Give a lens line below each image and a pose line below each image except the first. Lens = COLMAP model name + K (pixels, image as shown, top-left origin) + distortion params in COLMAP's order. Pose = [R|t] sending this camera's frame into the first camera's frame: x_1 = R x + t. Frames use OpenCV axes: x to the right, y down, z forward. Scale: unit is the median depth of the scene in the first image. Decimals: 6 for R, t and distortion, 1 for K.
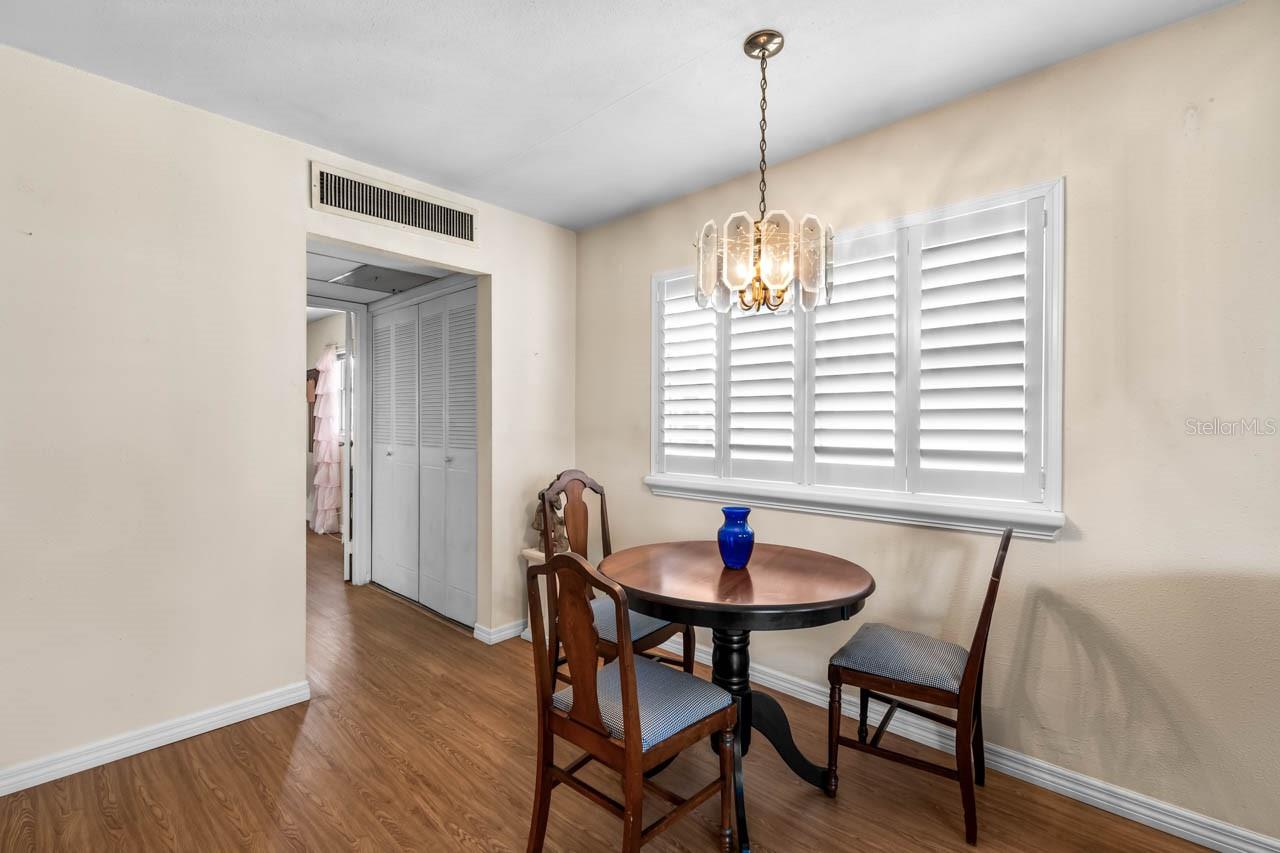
lens RADIAL K [[593.0, 0, 636.9], [0, 593.0, 426.4], [0, 0, 1]] dist [0.009474, -0.004245]
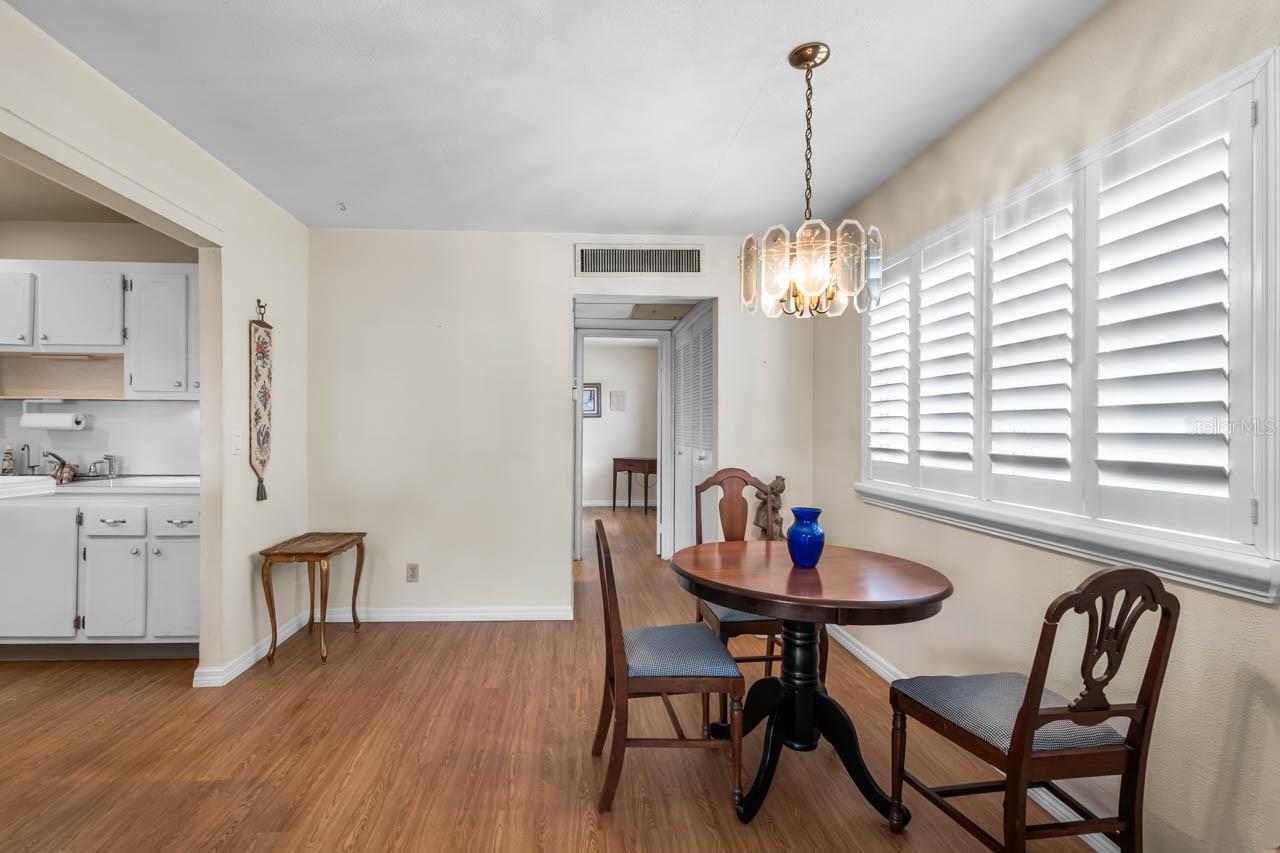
lens RADIAL K [[593.0, 0, 587.4], [0, 593.0, 424.1], [0, 0, 1]] dist [0.009474, -0.004245]
pose [[0.706260, -0.001237, -0.707951, 0.523585], [-0.009082, 0.999900, -0.010808, 0.006825], [0.707894, 0.014062, 0.706178, 0.009610]]
